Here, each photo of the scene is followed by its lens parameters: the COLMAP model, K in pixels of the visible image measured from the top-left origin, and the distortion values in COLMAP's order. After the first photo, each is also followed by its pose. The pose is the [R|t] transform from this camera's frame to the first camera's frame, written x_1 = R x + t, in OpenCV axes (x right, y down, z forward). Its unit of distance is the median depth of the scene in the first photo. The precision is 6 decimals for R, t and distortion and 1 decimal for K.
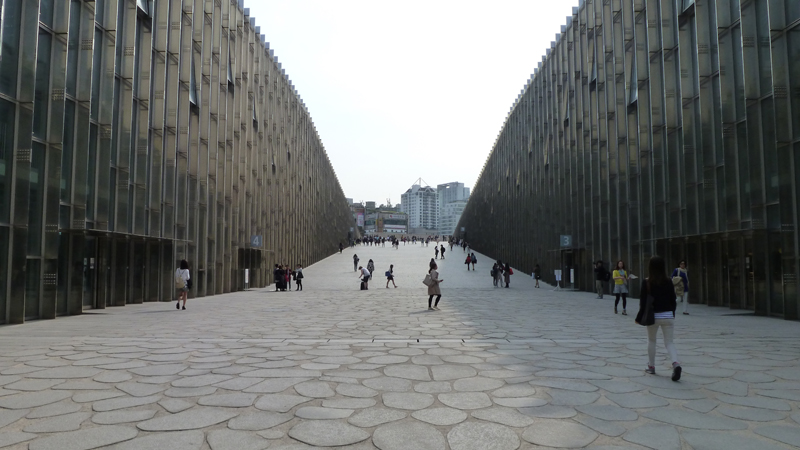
lens RADIAL K [[589.3, 0, 400.2], [0, 589.3, 224.3], [0, 0, 1]] dist [-0.038415, 0.022590]
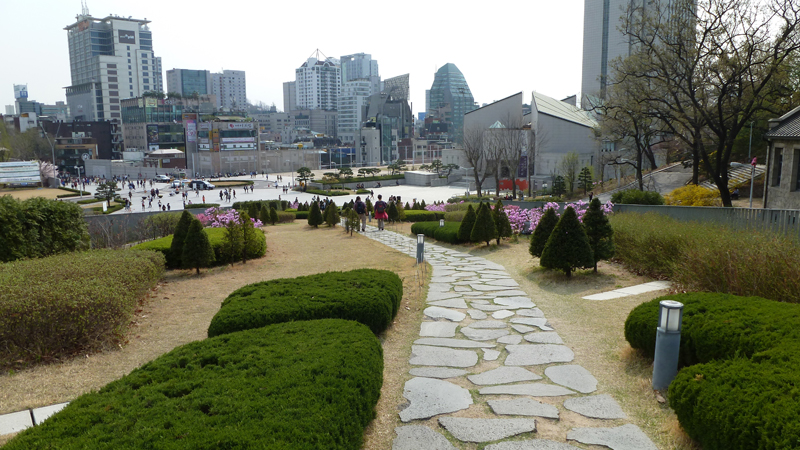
lens RADIAL K [[589.3, 0, 400.1], [0, 589.3, 225.4], [0, 0, 1]] dist [-0.038415, 0.022590]
pose [[0.992137, -0.025191, 0.122598, 0.042866], [-0.003656, 0.973284, 0.229576, -0.026537], [-0.125106, -0.228219, 0.965538, 0.109774]]
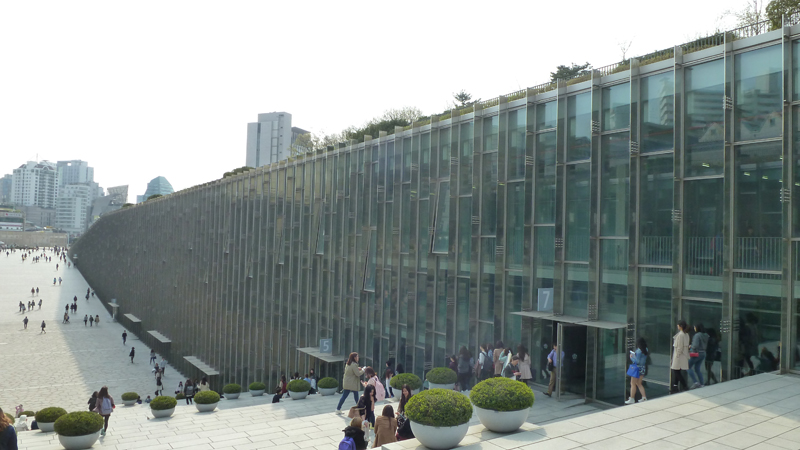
lens RADIAL K [[589.3, 0, 397.4], [0, 589.3, 227.5], [0, 0, 1]] dist [-0.038415, 0.022590]
pose [[0.825796, 0.044870, 0.562181, -0.010044], [-0.075066, 0.996705, 0.030715, -0.033359], [-0.558951, -0.067565, 0.826443, -0.123302]]
